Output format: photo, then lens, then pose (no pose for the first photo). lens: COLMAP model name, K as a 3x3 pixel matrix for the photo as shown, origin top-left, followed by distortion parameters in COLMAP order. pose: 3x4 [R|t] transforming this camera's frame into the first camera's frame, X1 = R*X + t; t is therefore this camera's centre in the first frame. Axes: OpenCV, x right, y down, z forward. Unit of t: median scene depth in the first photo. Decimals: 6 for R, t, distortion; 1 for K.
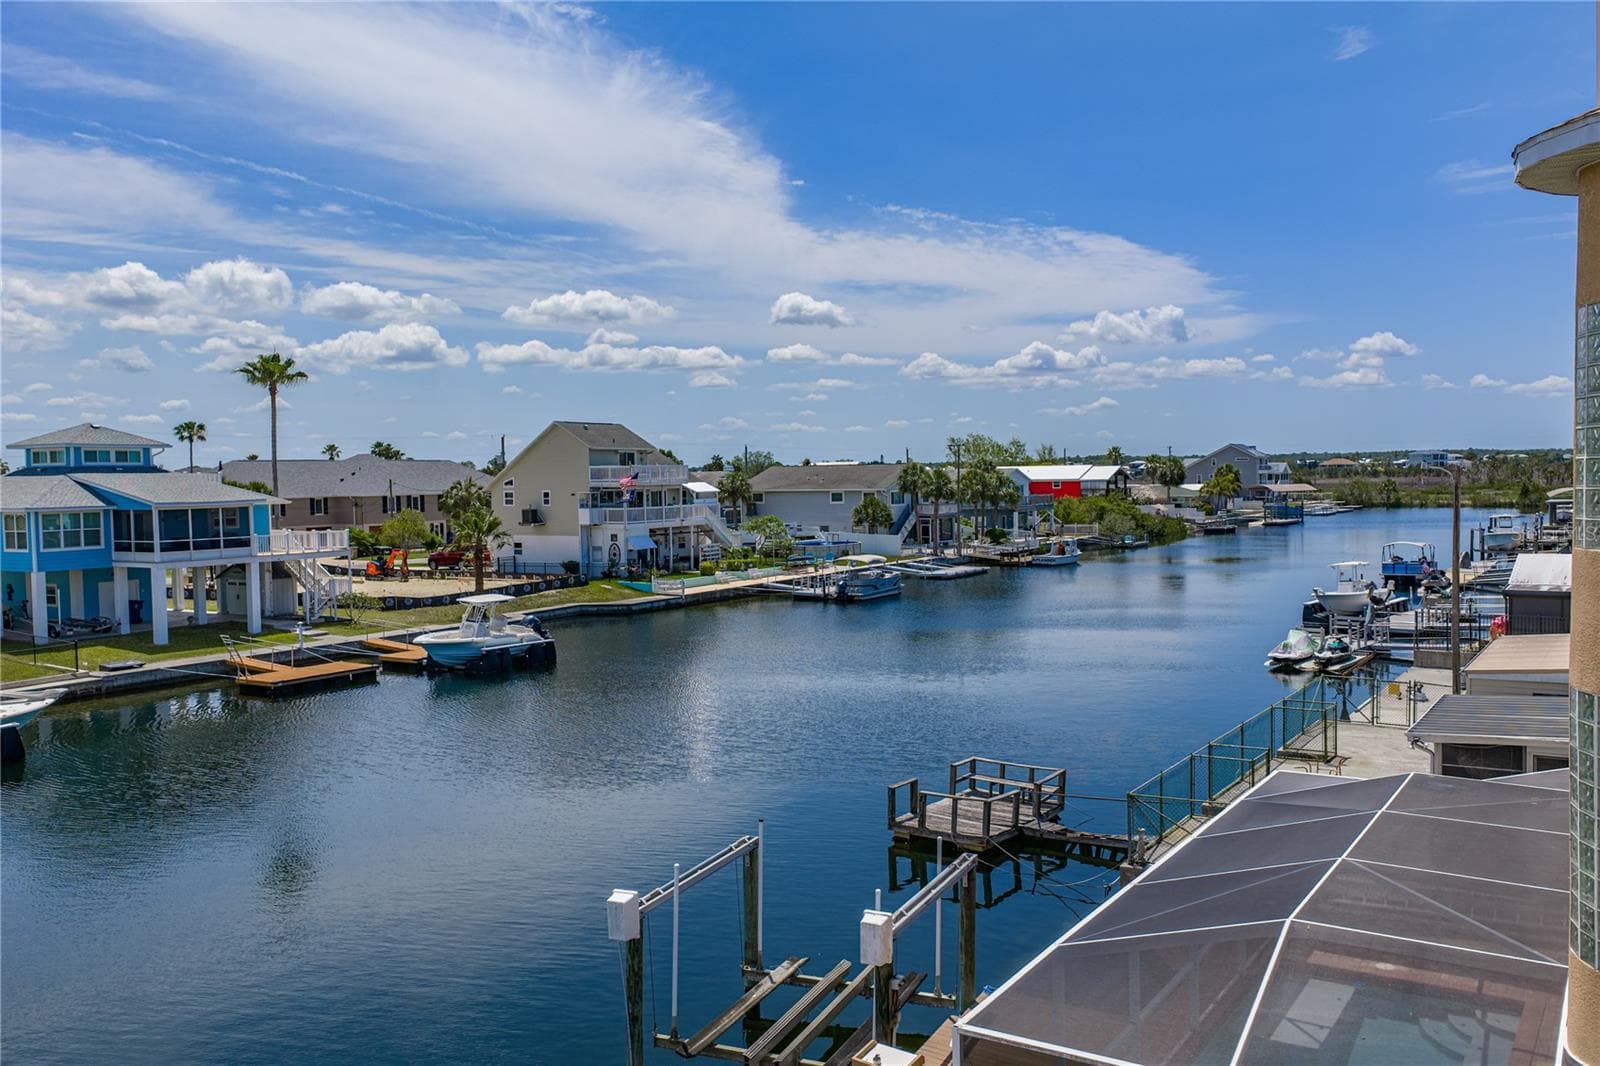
lens RADIAL K [[1351.6, 0, 800.1], [0, 1351.6, 562.1], [0, 0, 1]] dist [0.031388, -0.002910]
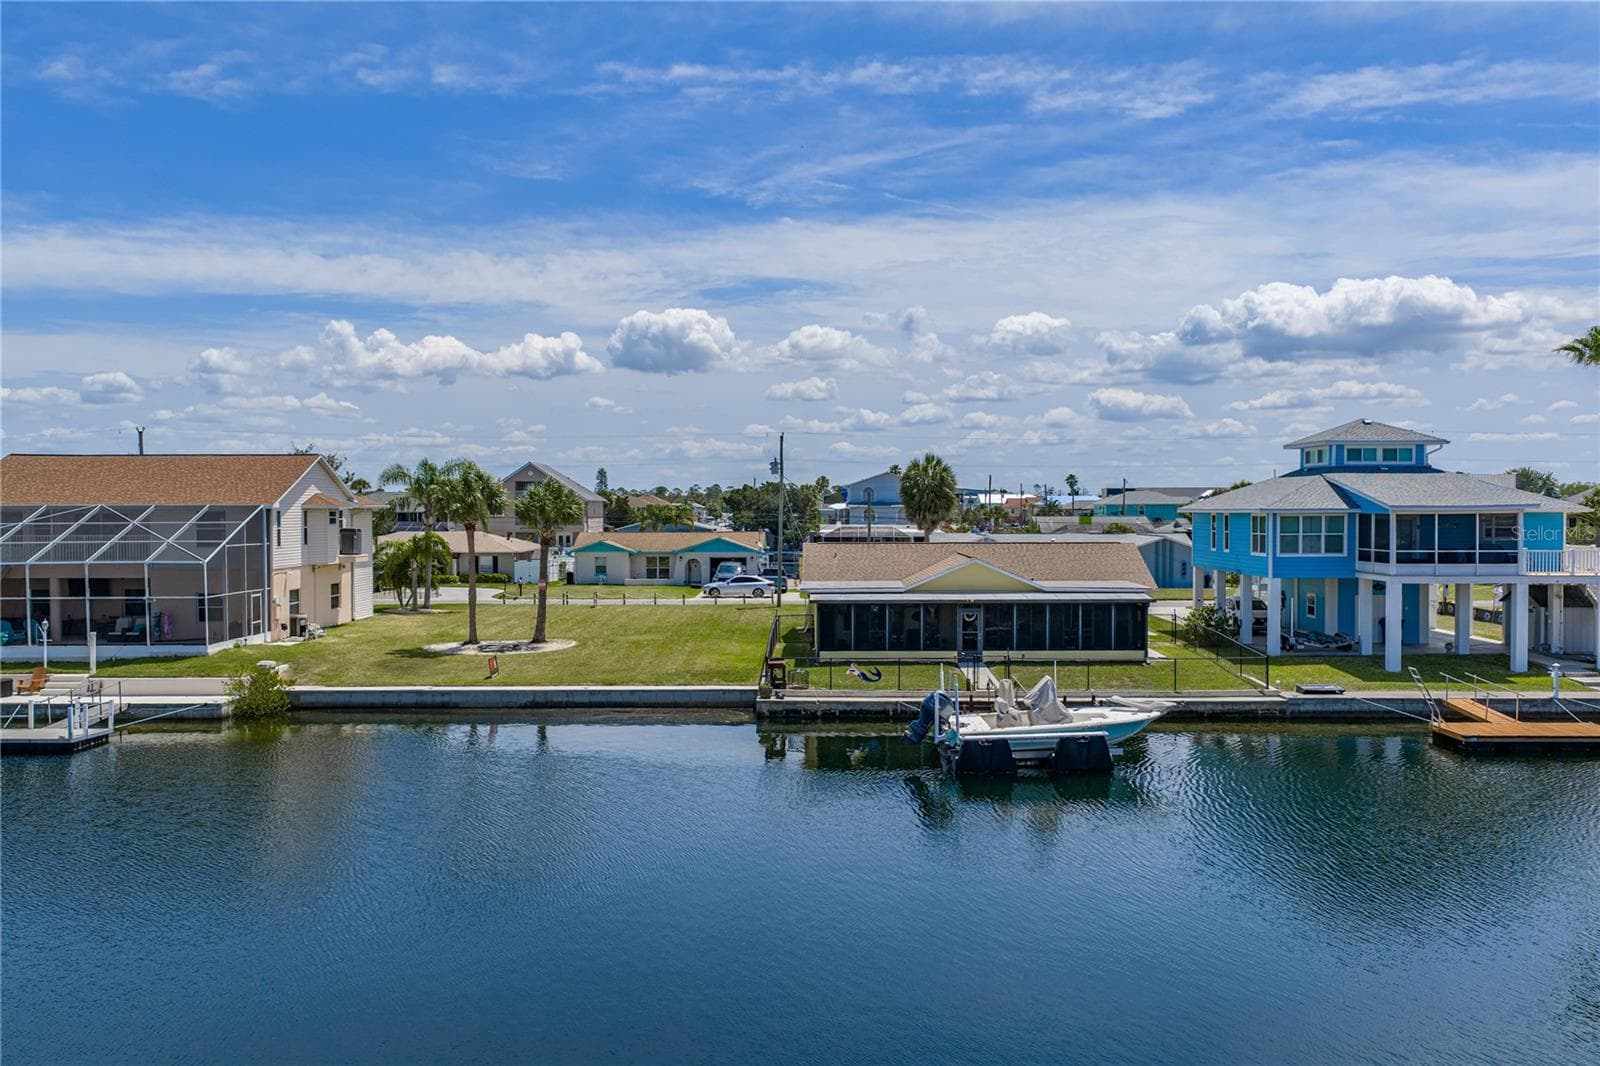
lens RADIAL K [[1382.0, 0, 800.0], [0, 1382.0, 533.0], [0, 0, 1]] dist [0.034031, 0.007108]
pose [[0.532018, 0.031928, -0.846131, 0.047746], [-0.063266, 0.997994, -0.002121, -0.000597], [0.844366, 0.054660, 0.532971, 0.150829]]
